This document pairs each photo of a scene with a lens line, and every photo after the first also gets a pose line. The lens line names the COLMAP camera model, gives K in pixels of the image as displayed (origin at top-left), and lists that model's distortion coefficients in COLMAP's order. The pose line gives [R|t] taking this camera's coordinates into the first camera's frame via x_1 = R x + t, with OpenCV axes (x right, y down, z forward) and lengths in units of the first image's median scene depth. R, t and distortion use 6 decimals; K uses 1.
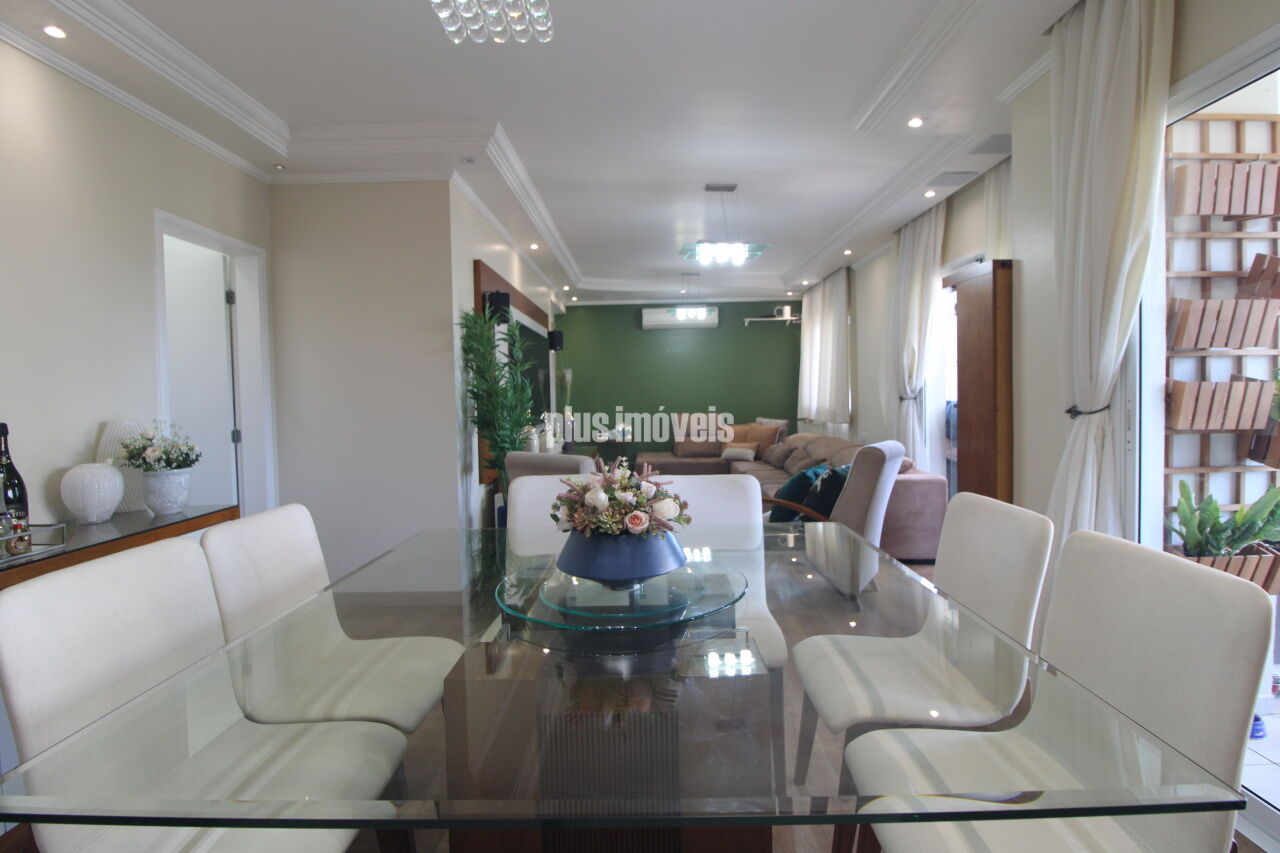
lens RADIAL K [[596.5, 0, 639.5], [0, 596.5, 428.0], [0, 0, 1]] dist [-0.004348, -0.008196]
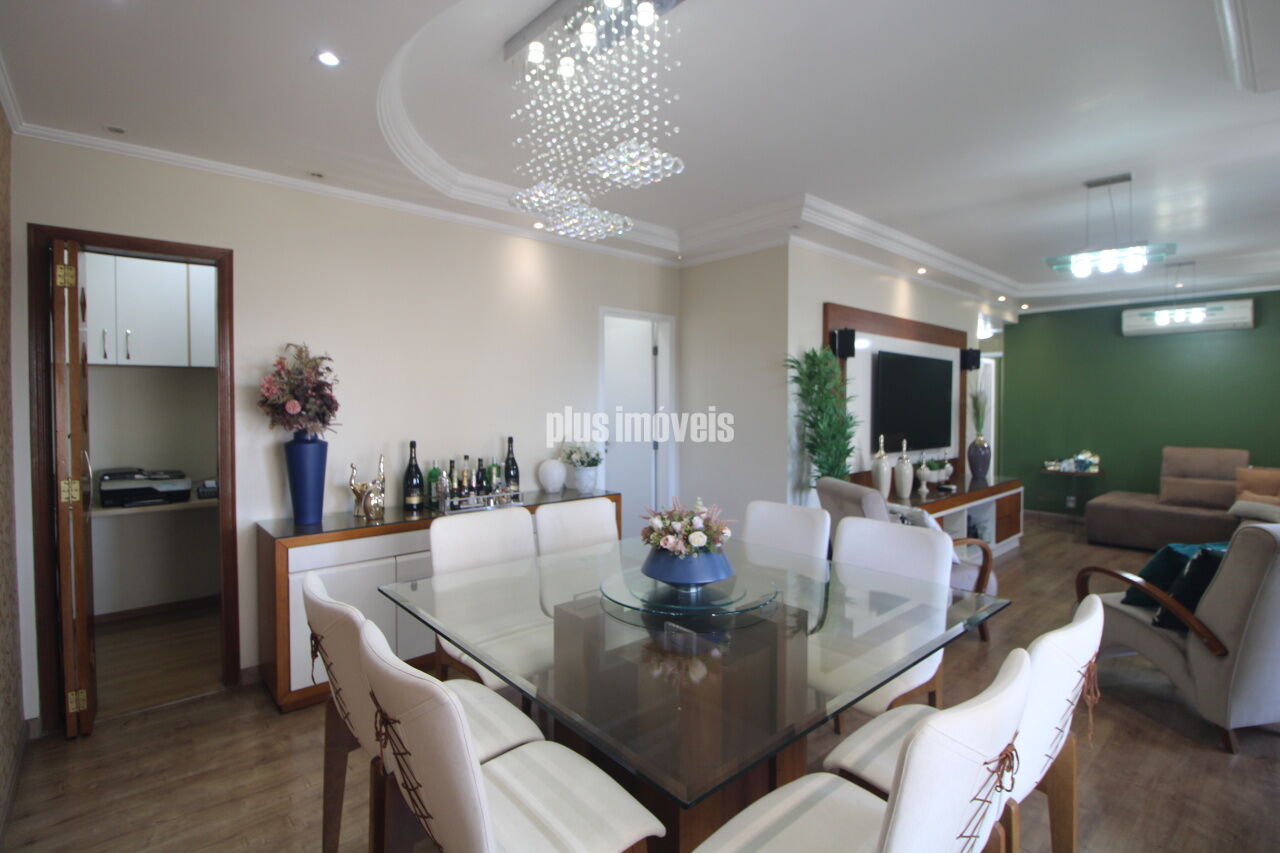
lens RADIAL K [[596.5, 0, 640.0], [0, 596.5, 421.5], [0, 0, 1]] dist [-0.004348, -0.008196]
pose [[0.672871, 0.039610, -0.738698, 0.375935], [-0.052811, 0.998590, 0.005441, -0.051711], [0.737872, 0.035350, 0.674014, -0.010508]]
